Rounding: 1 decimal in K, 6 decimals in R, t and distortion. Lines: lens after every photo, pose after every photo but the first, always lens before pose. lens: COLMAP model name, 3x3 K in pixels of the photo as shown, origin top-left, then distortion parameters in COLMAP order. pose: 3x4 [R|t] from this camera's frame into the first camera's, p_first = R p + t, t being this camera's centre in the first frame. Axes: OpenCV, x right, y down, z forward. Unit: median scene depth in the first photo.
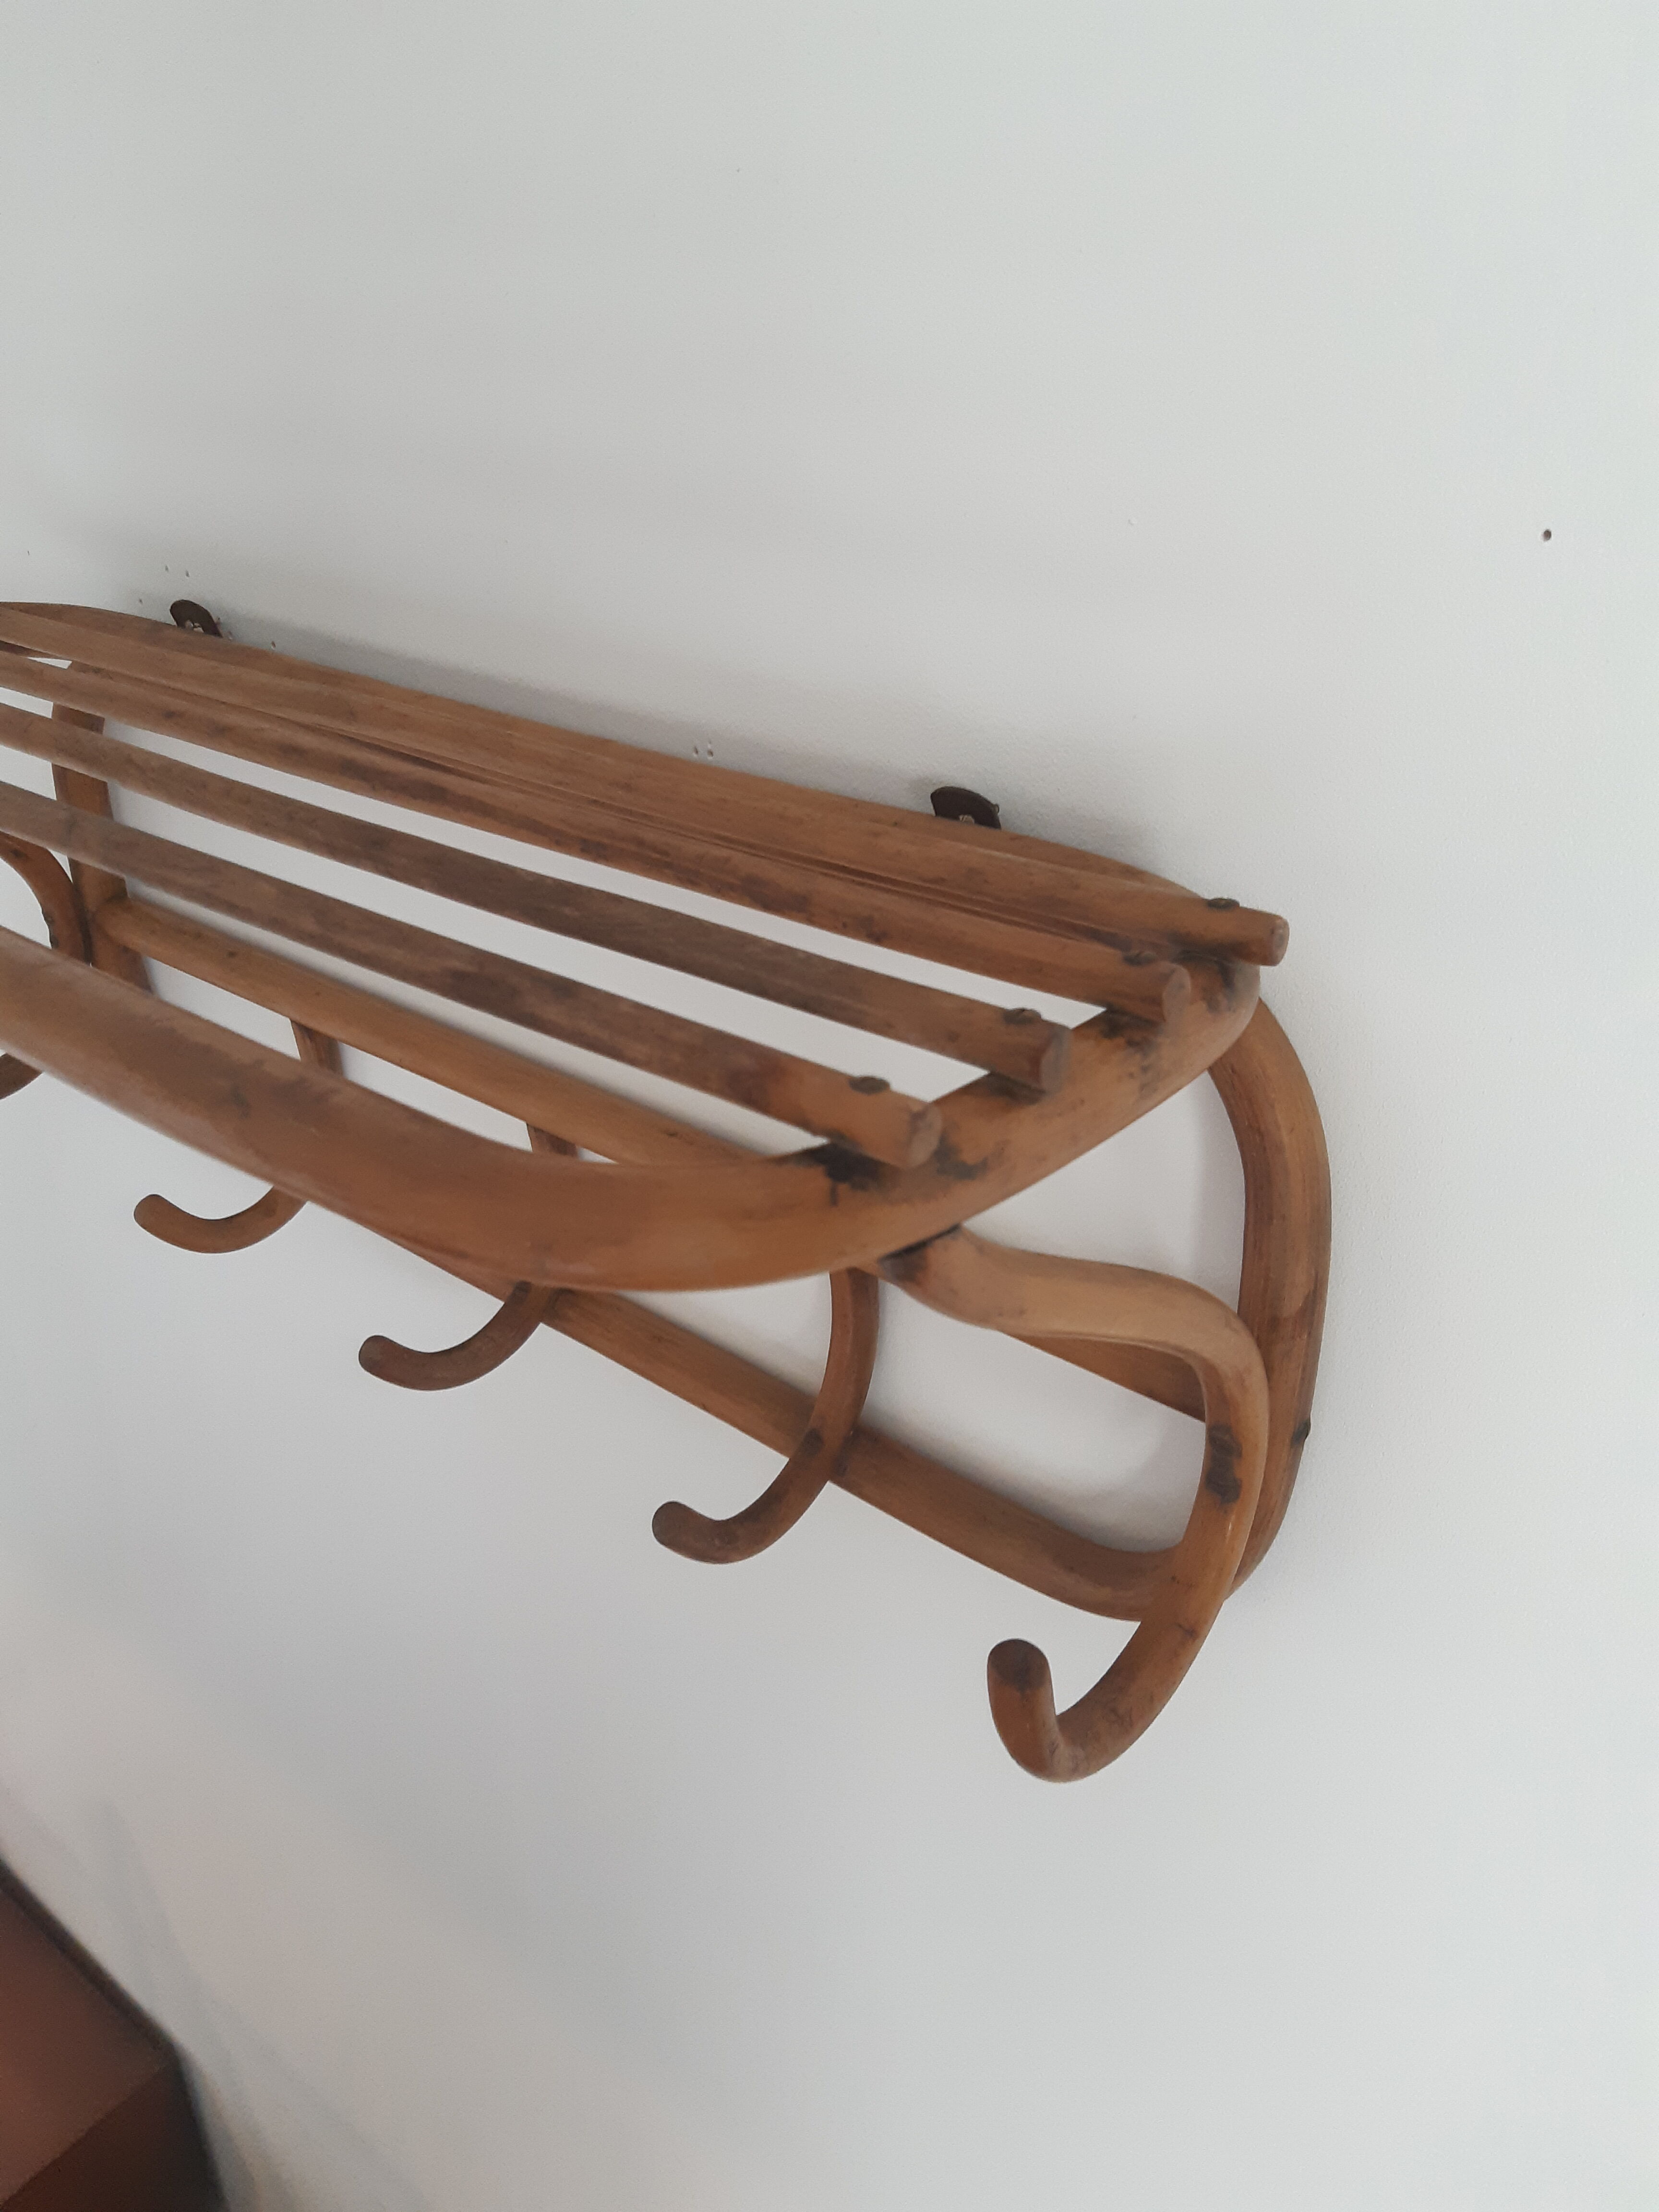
lens RADIAL K [[1751.4, 0, 829.5], [0, 1751.4, 1106.0], [0, 0, 1]] dist [0.119744, -0.295410]
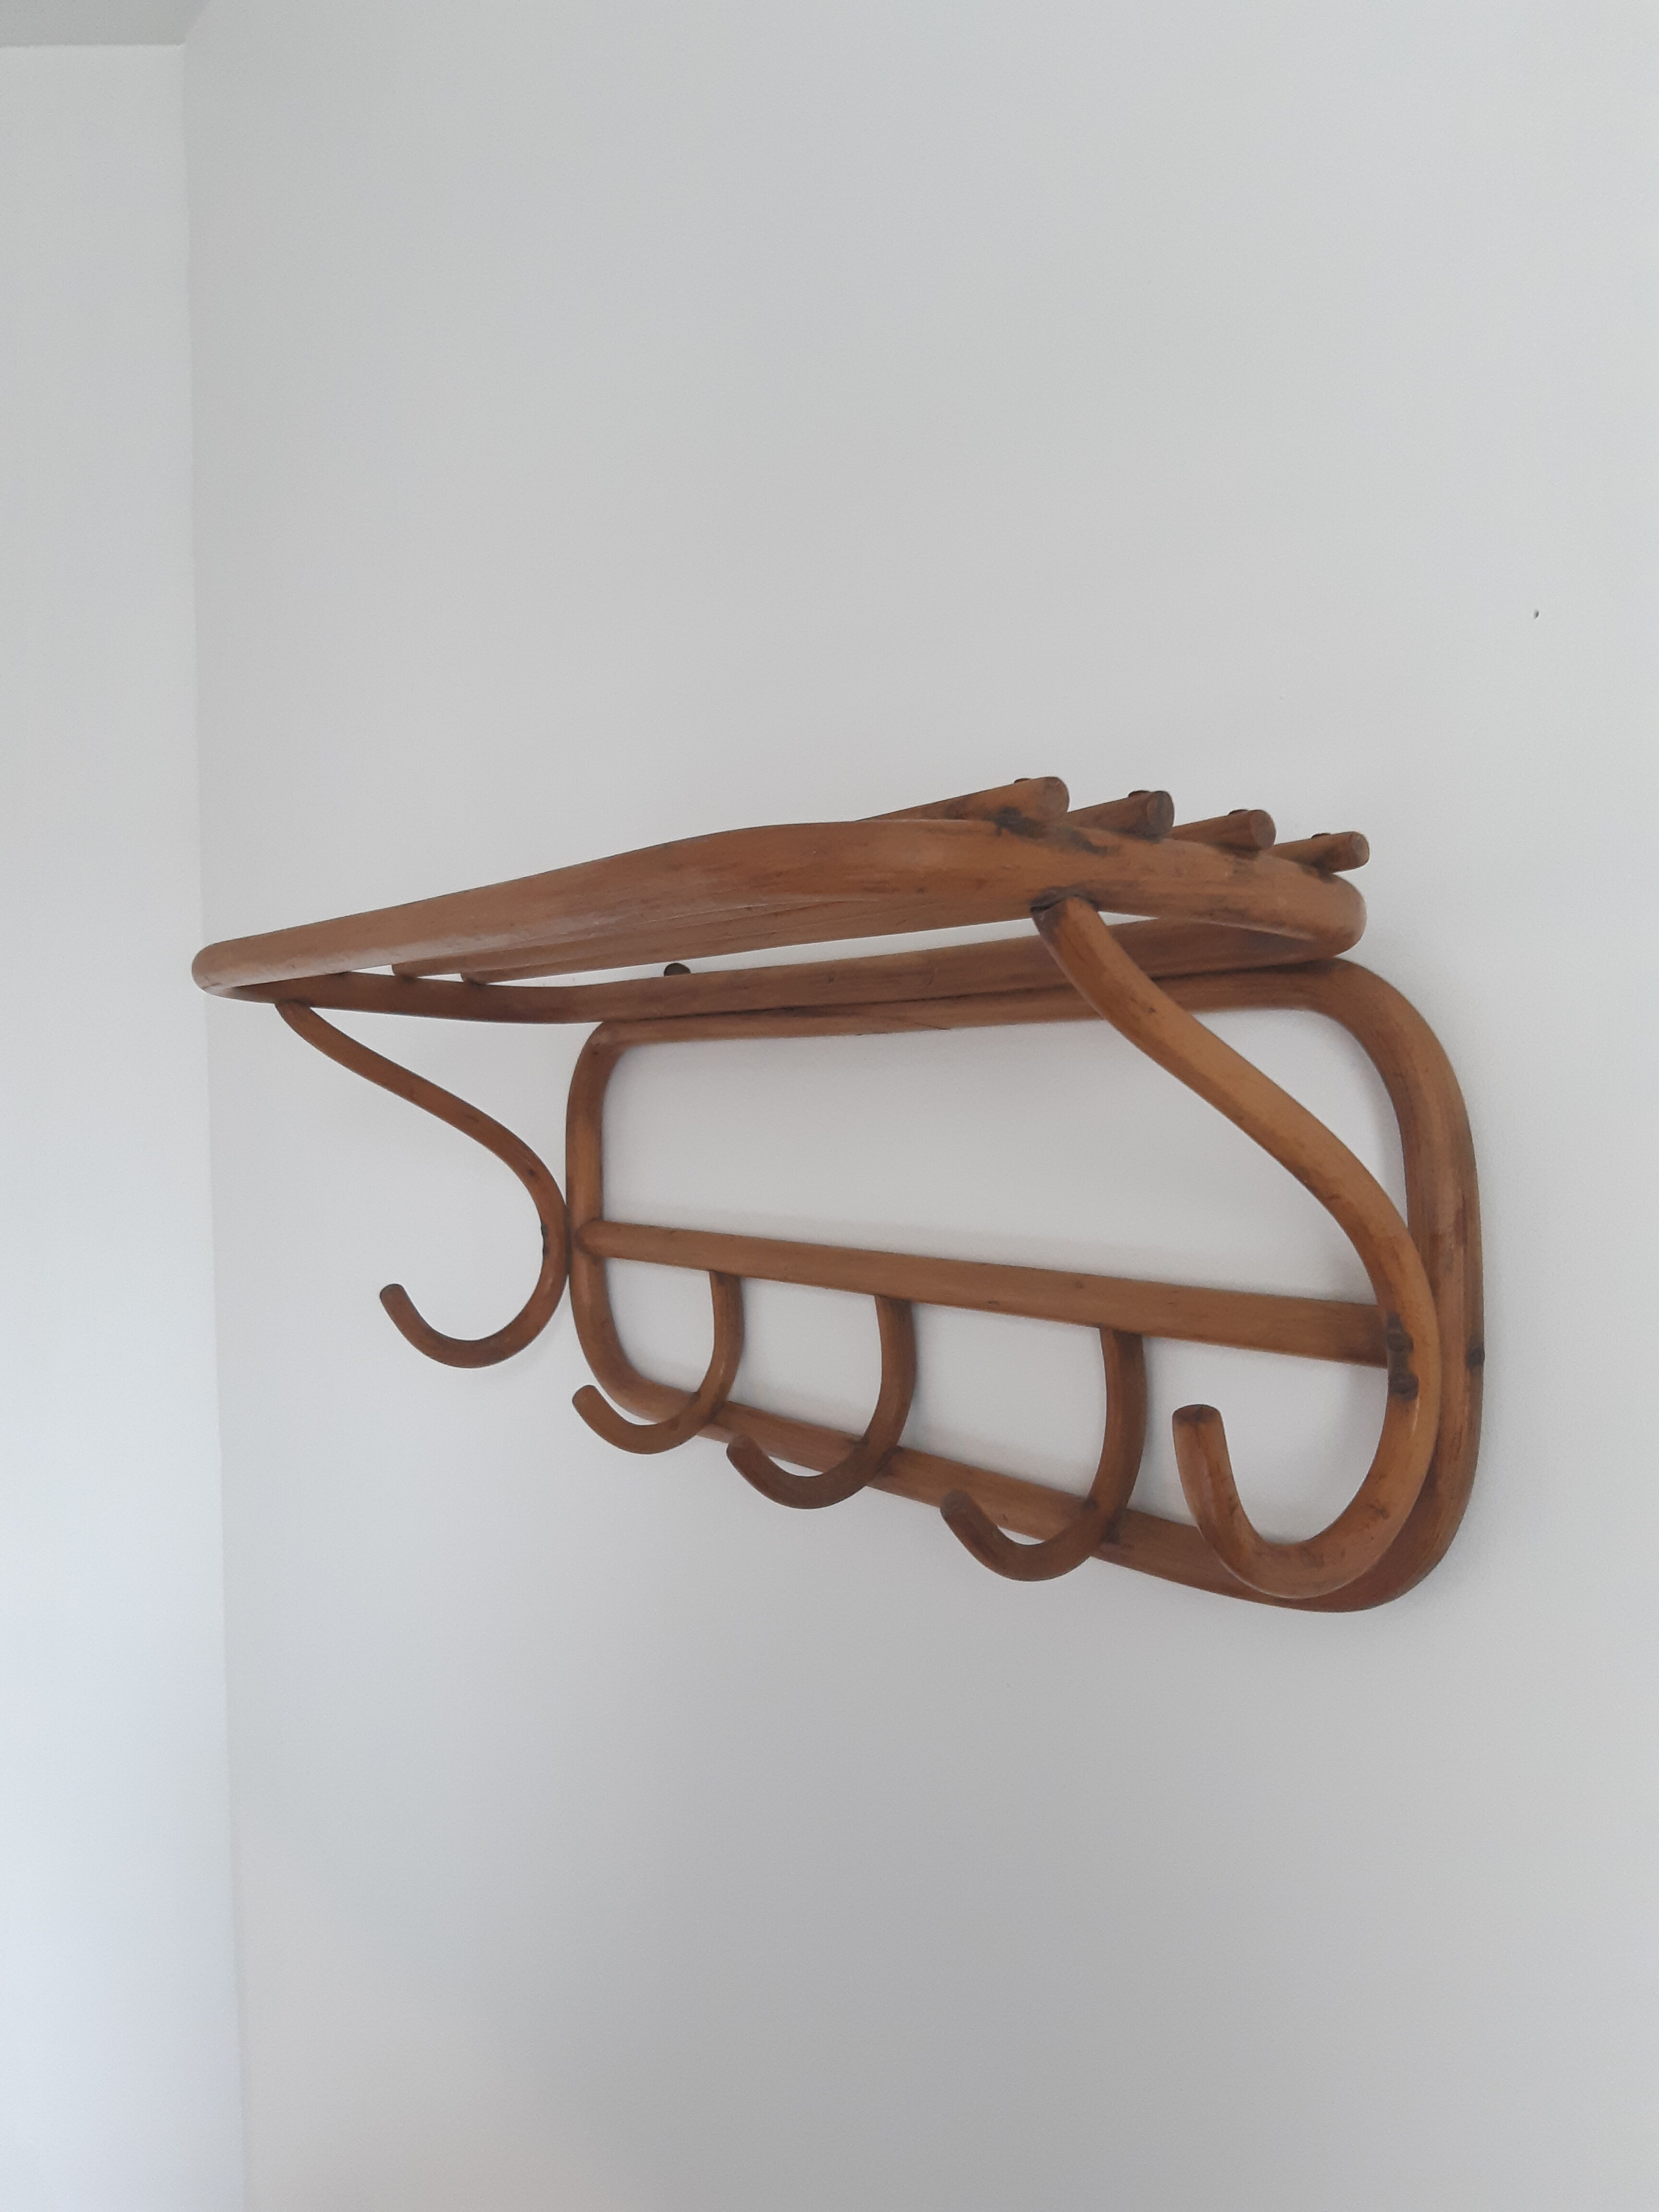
lens RADIAL K [[1762.8, 0, 829.5], [0, 1762.8, 1106.0], [0, 0, 1]] dist [0.137204, -0.370480]
pose [[0.968431, -0.021944, -0.248315, 0.155338], [-0.091996, 0.894342, -0.437823, 0.623040], [0.231686, 0.446845, 0.864090, -0.211247]]
